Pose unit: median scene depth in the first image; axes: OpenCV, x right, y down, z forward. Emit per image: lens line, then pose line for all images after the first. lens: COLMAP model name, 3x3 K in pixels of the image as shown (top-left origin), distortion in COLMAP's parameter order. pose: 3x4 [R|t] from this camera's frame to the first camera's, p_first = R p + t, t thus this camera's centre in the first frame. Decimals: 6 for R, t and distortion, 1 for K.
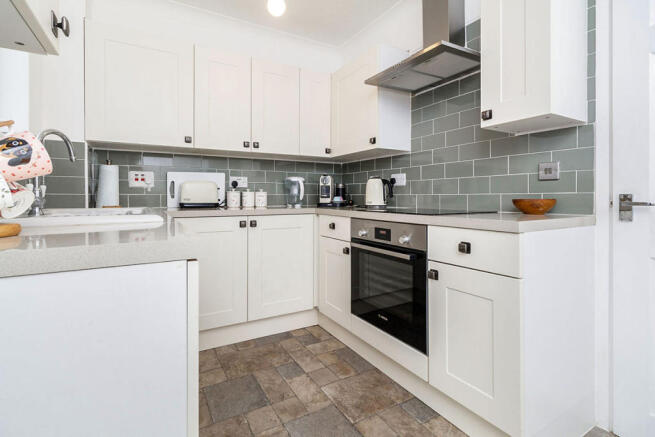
lens RADIAL K [[314.6, 0, 325.3], [0, 314.6, 196.0], [0, 0, 1]] dist [-0.000050, 0.000297]
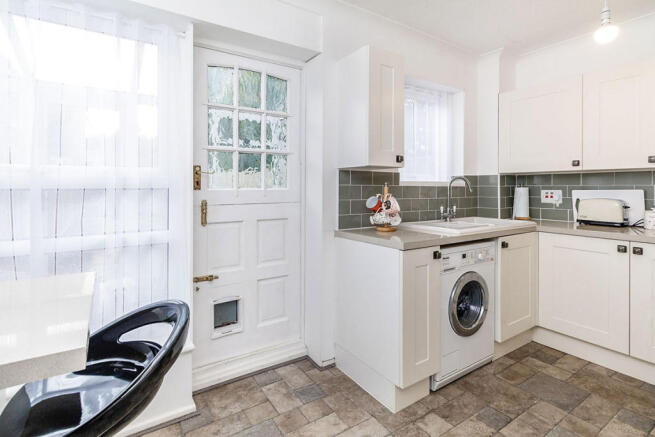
lens RADIAL K [[314.6, 0, 325.3], [0, 314.6, 196.0], [0, 0, 1]] dist [-0.000050, 0.000297]
pose [[0.076899, 0.025491, -0.996713, 0.596528], [-0.003135, 0.999674, 0.025325, -0.089226], [0.997034, 0.001178, 0.076954, 0.040660]]
